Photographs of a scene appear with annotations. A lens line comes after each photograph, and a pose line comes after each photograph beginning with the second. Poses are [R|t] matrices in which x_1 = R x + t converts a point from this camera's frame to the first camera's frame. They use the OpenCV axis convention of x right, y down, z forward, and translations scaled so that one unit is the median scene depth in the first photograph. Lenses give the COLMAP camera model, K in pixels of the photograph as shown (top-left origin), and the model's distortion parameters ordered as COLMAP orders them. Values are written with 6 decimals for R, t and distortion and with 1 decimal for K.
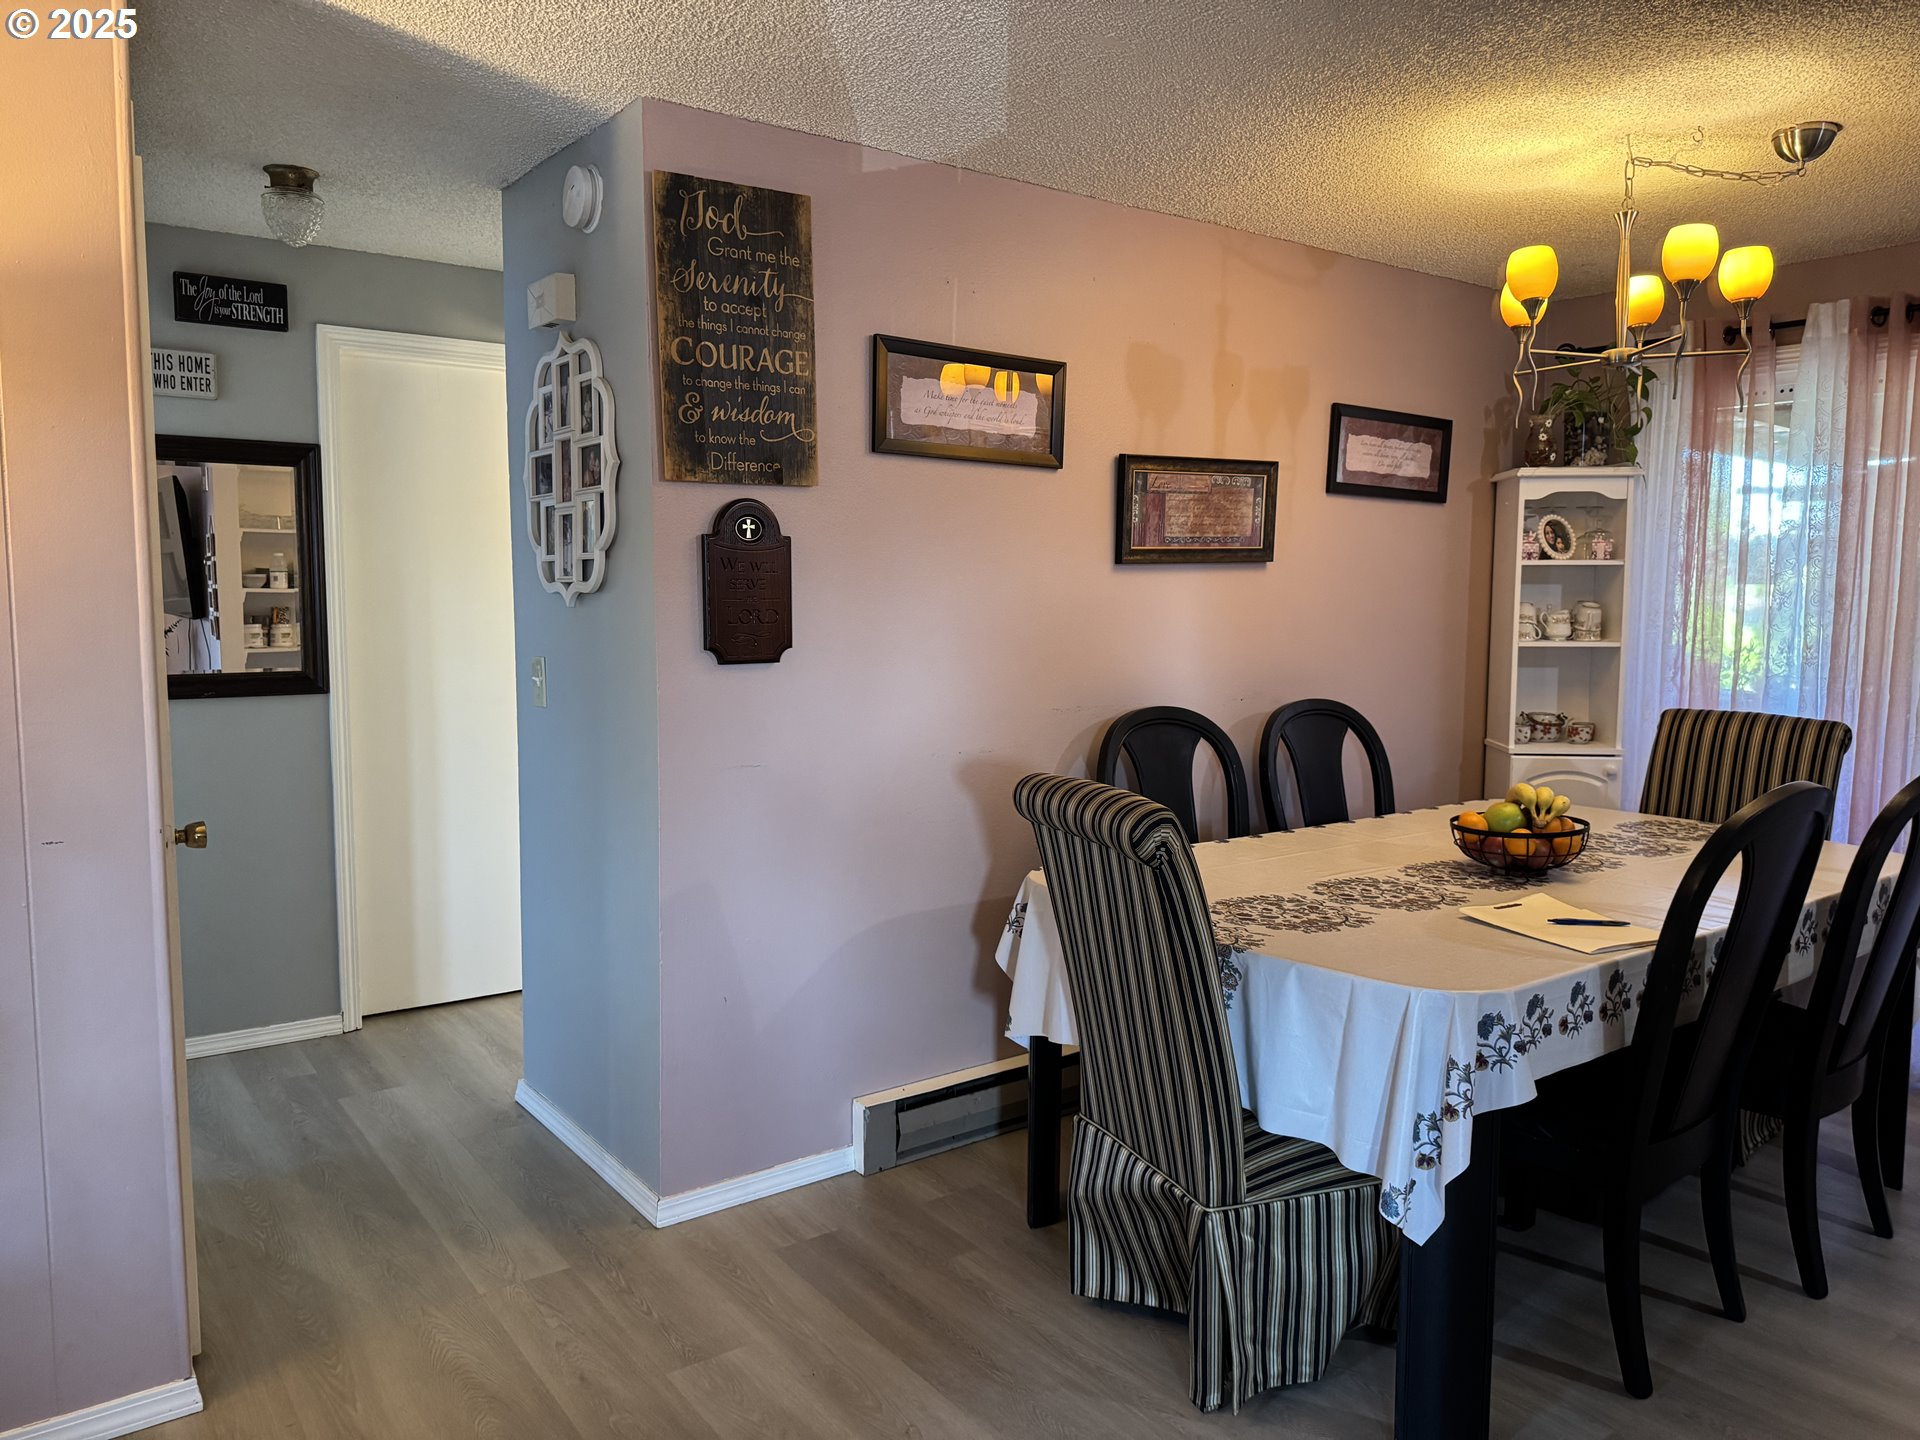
lens RADIAL K [[1336.8, 0, 960.0], [0, 1336.8, 720.0], [0, 0, 1]] dist [0.072992, -0.110825]
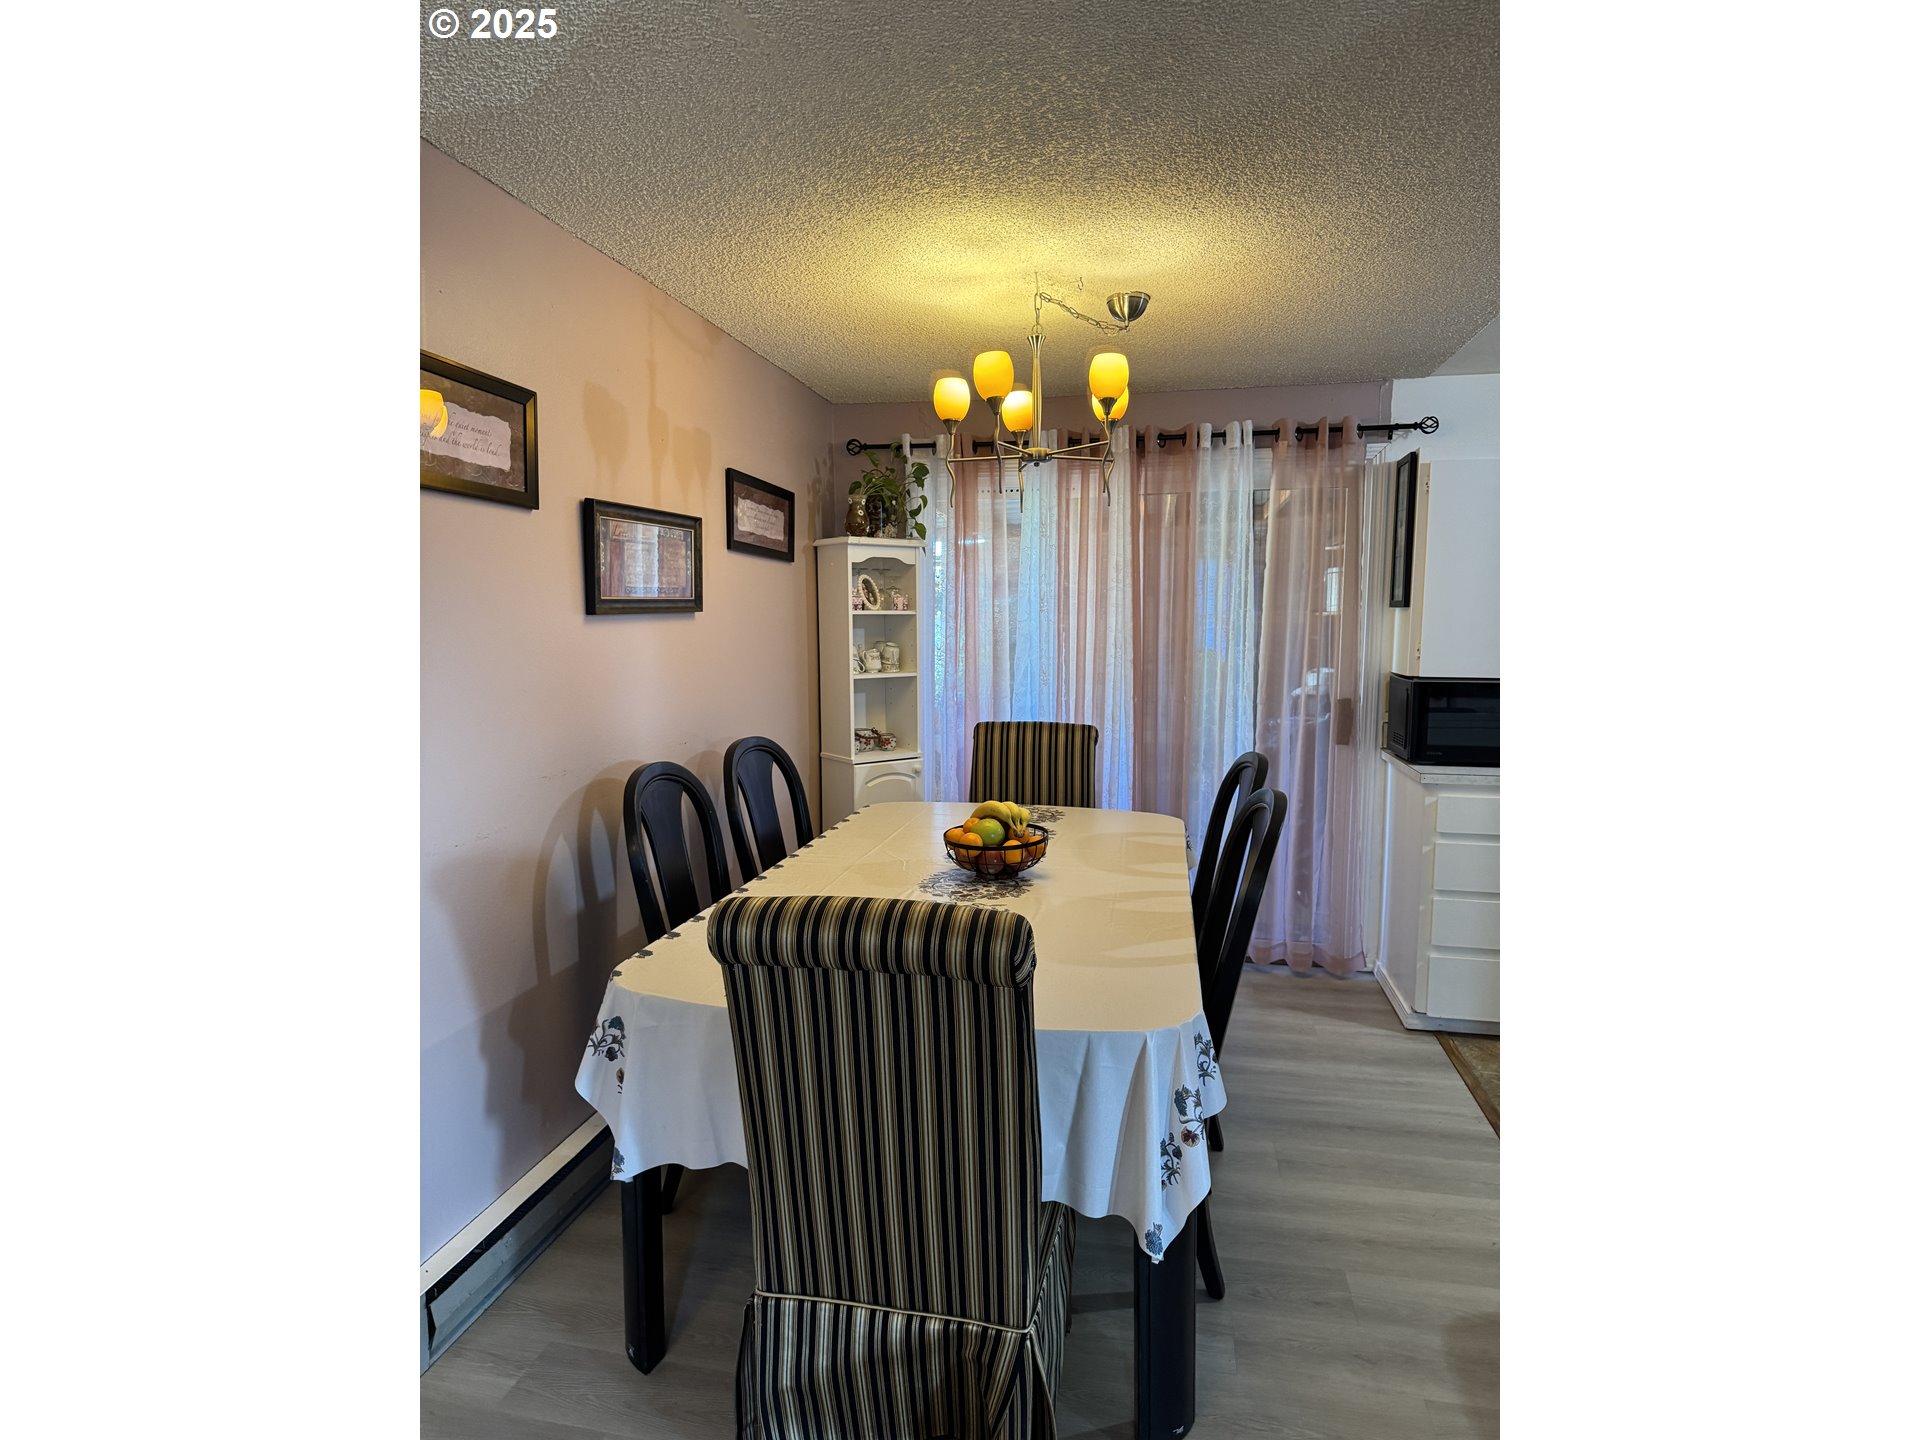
lens RADIAL K [[987.3, 0, 958.2], [0, 987.3, 731.2], [0, 0, 1]] dist [-0.000465, -0.000556]
pose [[0.744546, -0.078573, 0.662931, -0.129147], [0.069350, 0.996780, 0.040254, -0.036798], [-0.663959, 0.016003, 0.747598, 0.253134]]
